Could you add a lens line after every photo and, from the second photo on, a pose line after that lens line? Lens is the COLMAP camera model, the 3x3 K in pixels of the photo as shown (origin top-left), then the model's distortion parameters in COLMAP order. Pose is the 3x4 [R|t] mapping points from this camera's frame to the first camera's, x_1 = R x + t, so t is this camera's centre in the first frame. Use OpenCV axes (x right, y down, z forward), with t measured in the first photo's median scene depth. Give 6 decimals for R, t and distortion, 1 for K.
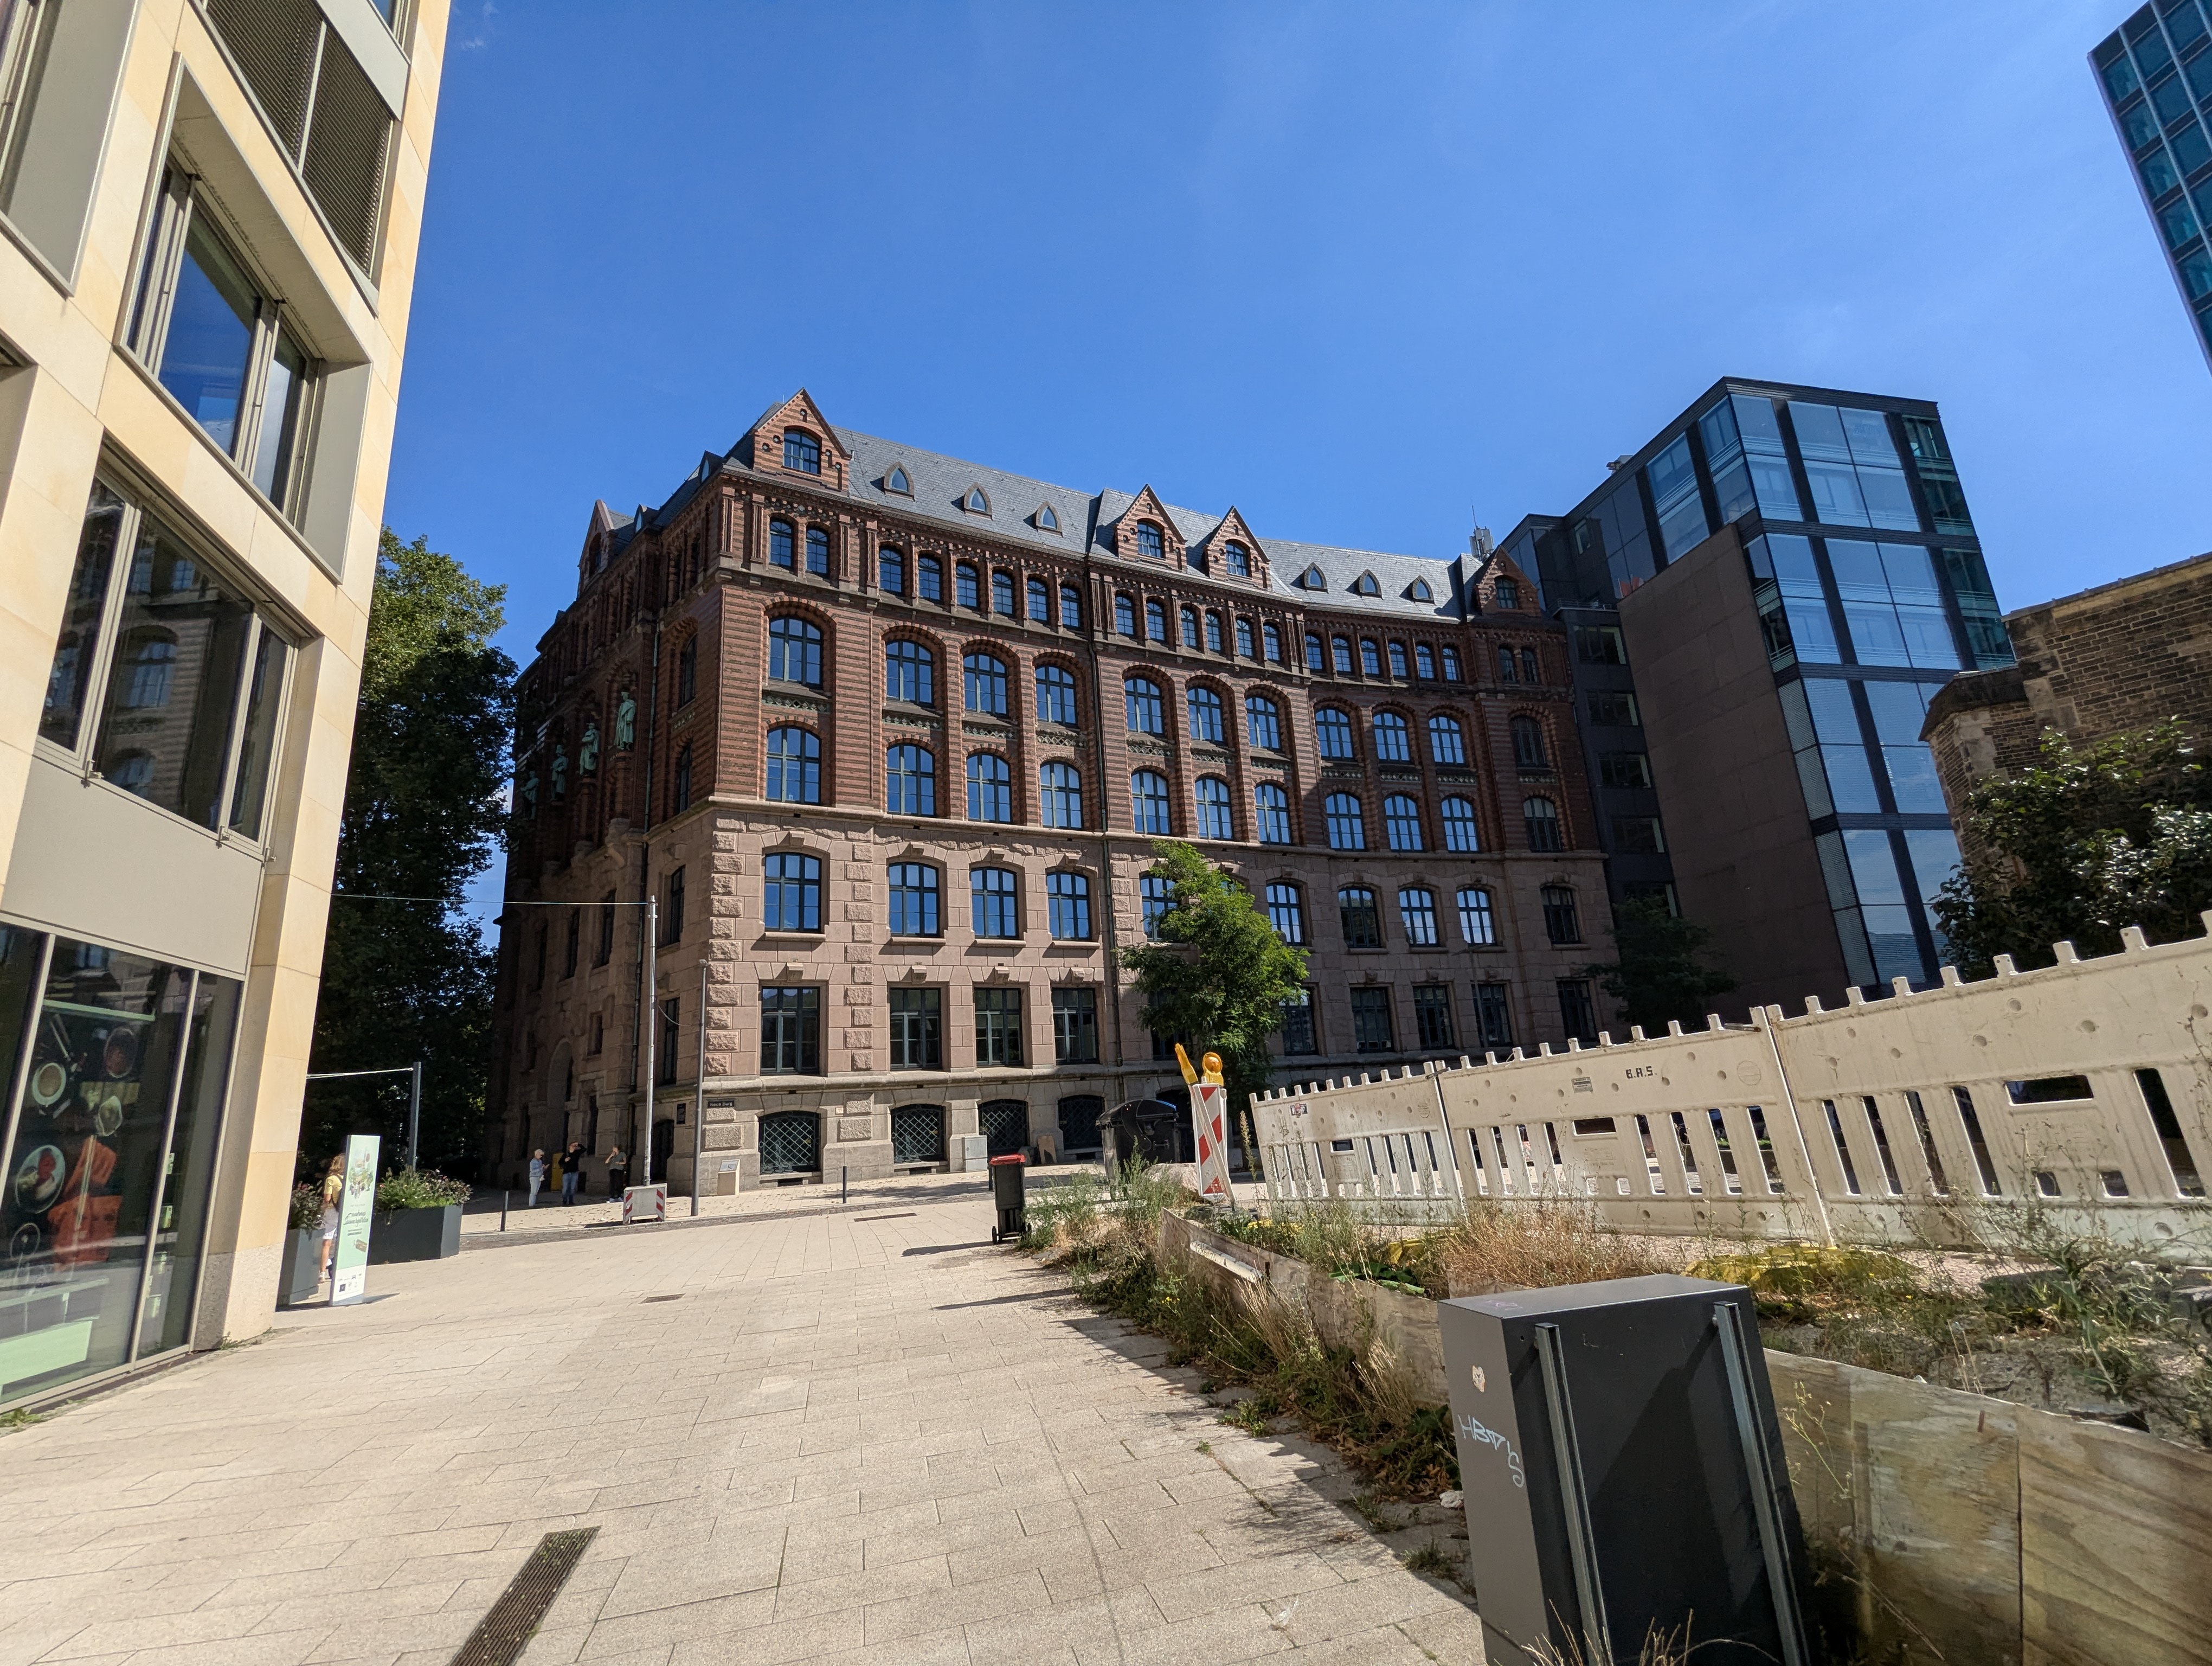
lens RADIAL K [[1050.7, 0, 1106.5], [0, 1050.7, 828.0], [0, 0, 1]] dist [0.000773, 0.000792]
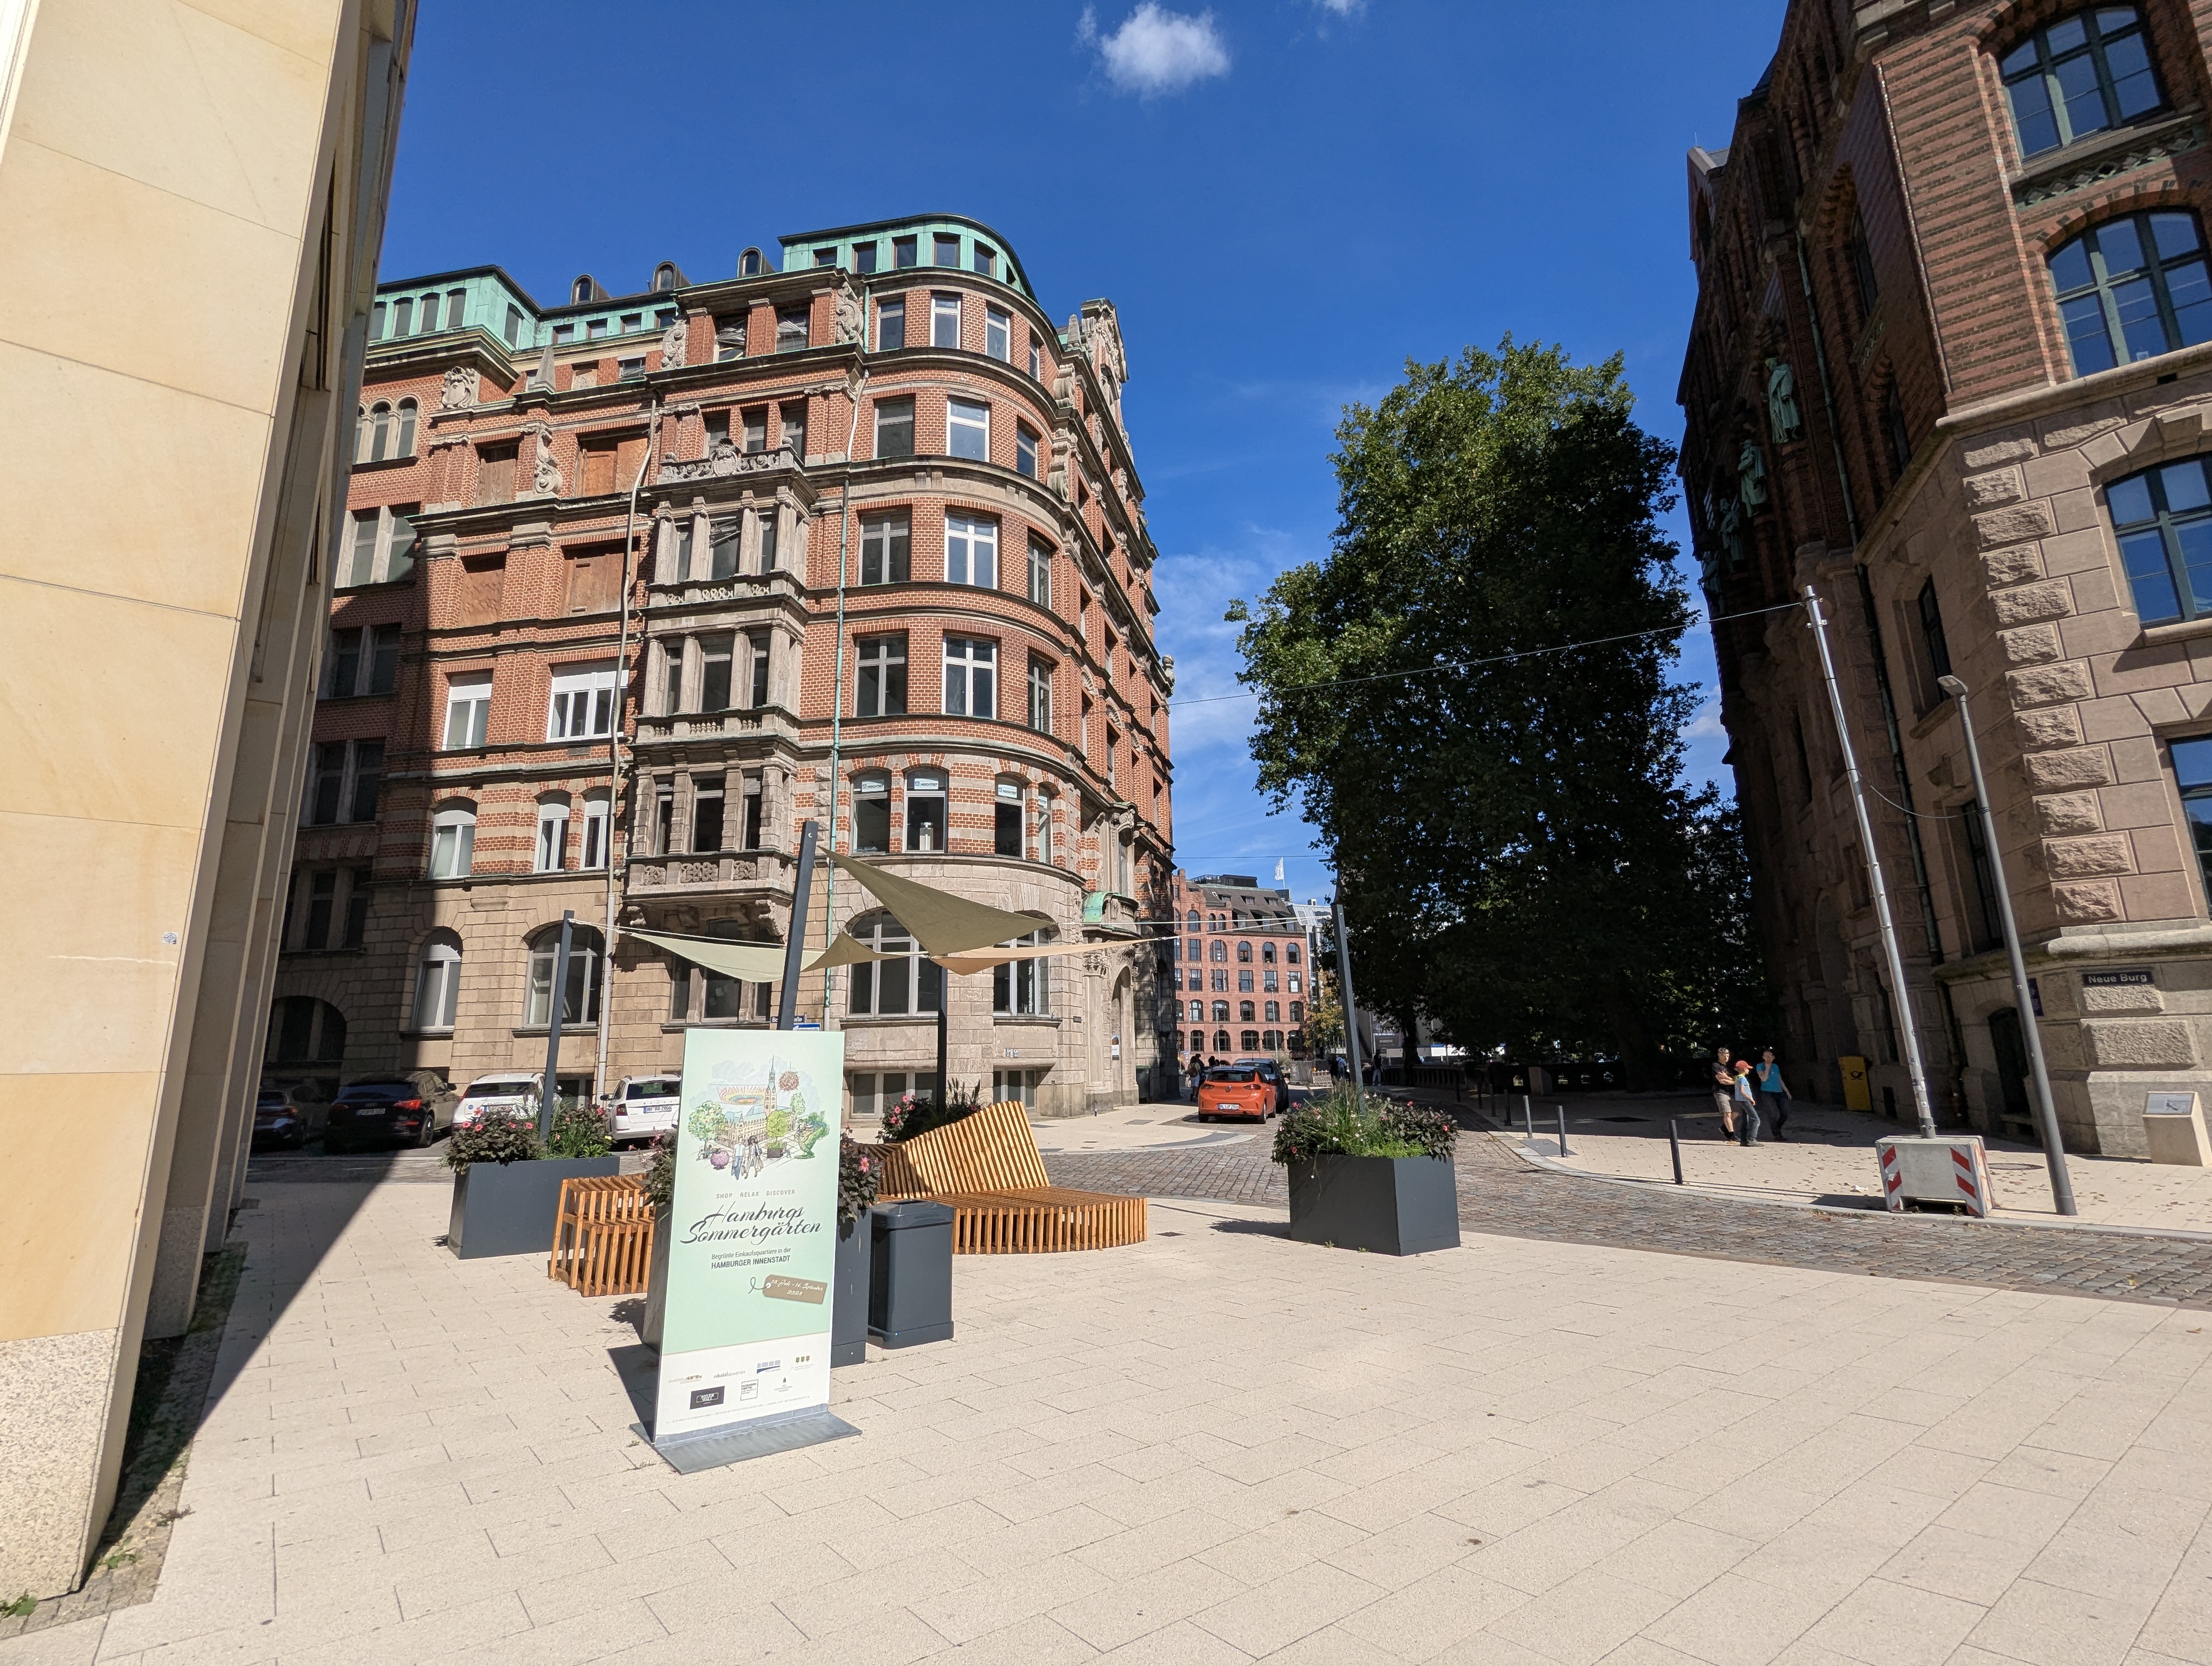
lens RADIAL K [[1050.7, 0, 1106.5], [0, 1050.7, 828.0], [0, 0, 1]] dist [0.000773, 0.000792]
pose [[0.405298, -0.144038, -0.902766, -0.084664], [0.233813, 0.970997, -0.049954, 0.089439], [0.883779, -0.190833, 0.427222, 0.317260]]
